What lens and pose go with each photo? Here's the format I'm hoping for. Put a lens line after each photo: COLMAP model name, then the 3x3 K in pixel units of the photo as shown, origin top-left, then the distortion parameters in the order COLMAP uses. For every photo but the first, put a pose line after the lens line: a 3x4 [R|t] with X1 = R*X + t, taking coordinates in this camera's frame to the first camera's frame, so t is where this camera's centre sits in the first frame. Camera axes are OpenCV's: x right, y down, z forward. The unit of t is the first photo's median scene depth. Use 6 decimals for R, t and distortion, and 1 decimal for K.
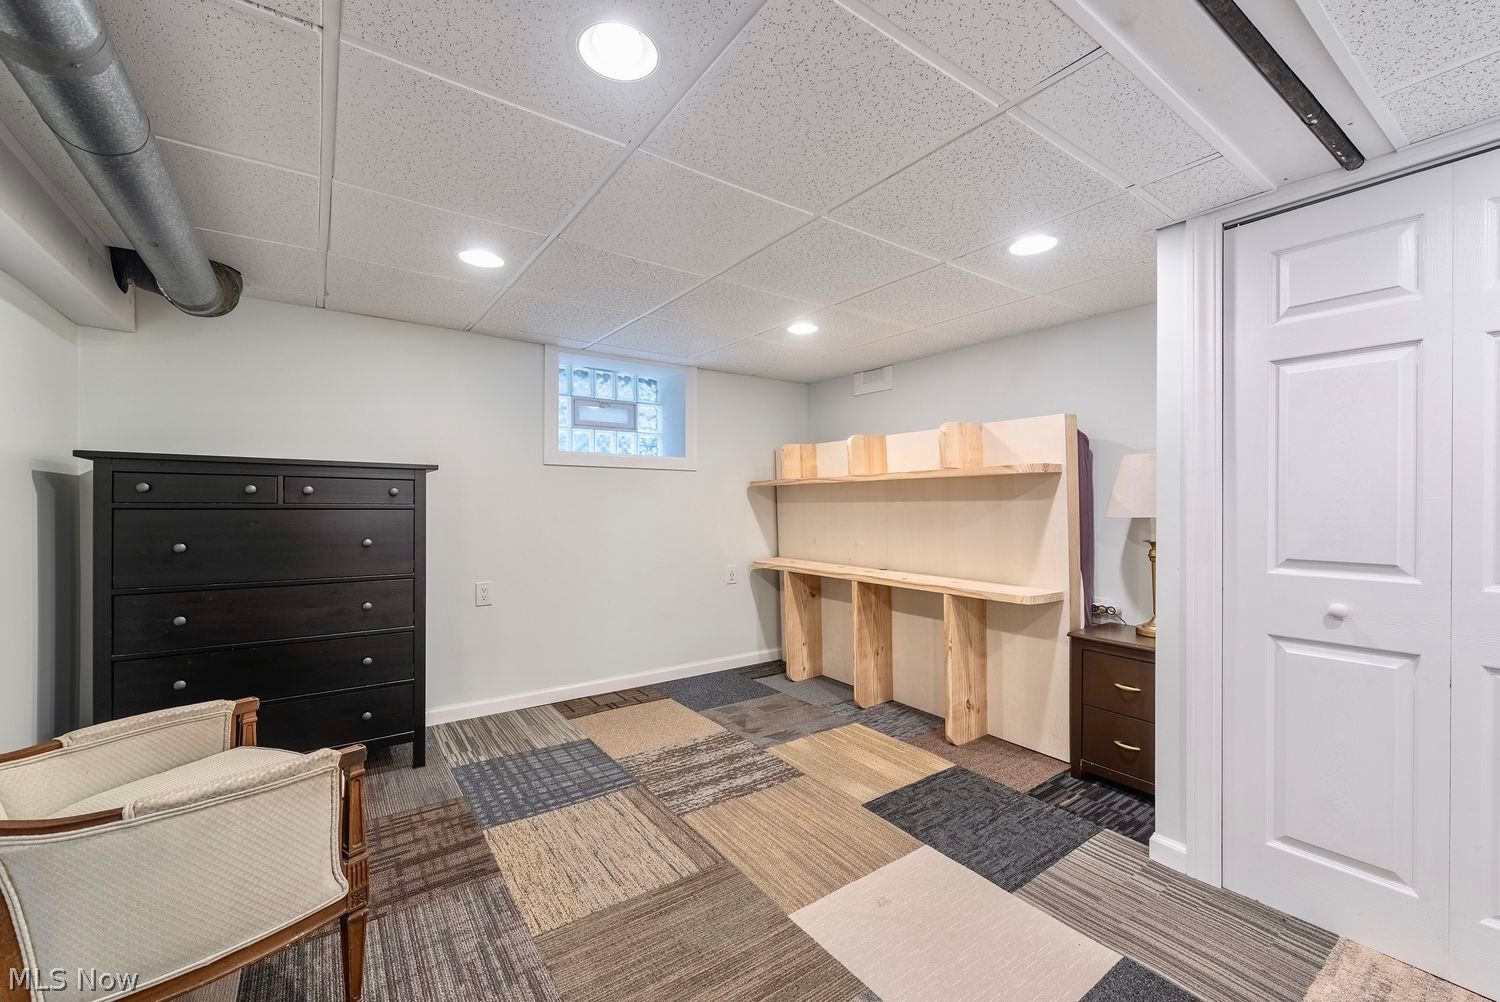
lens RADIAL K [[599.3, 0, 744.6], [0, 599.3, 500.3], [0, 0, 1]] dist [0.004474, -0.001872]
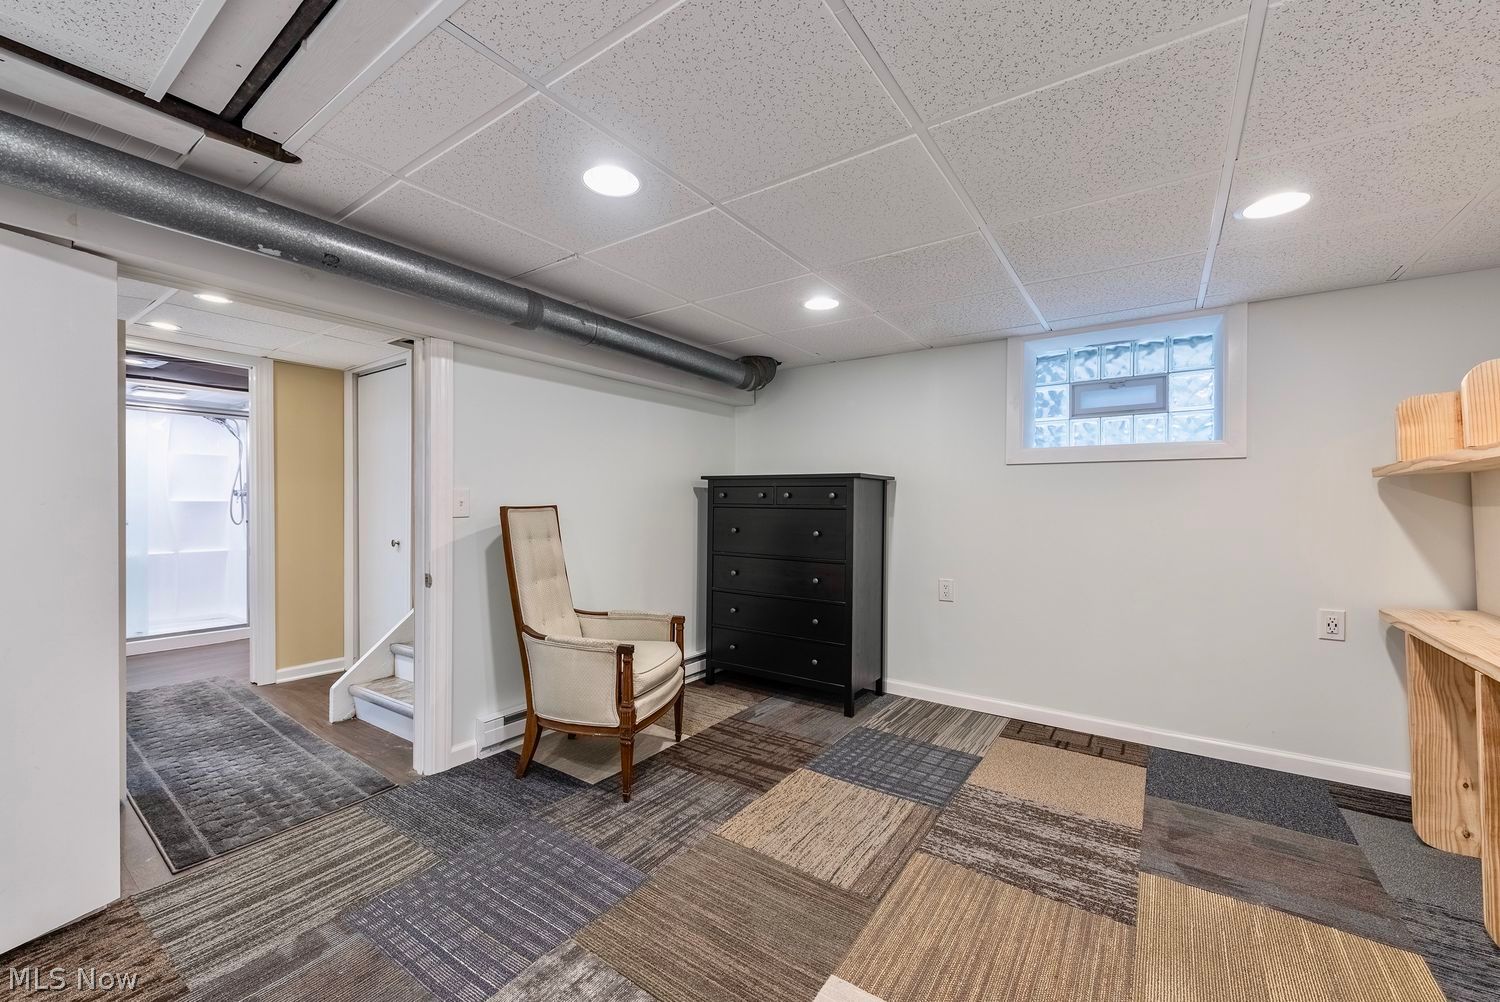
lens RADIAL K [[599.3, 0, 743.9], [0, 599.3, 502.4], [0, 0, 1]] dist [0.004474, -0.001872]
pose [[0.333773, -0.001824, -0.942652, 0.500122], [0.000299, 0.999998, -0.001829, 0.002109], [0.942653, 0.000329, 0.333773, 0.341686]]
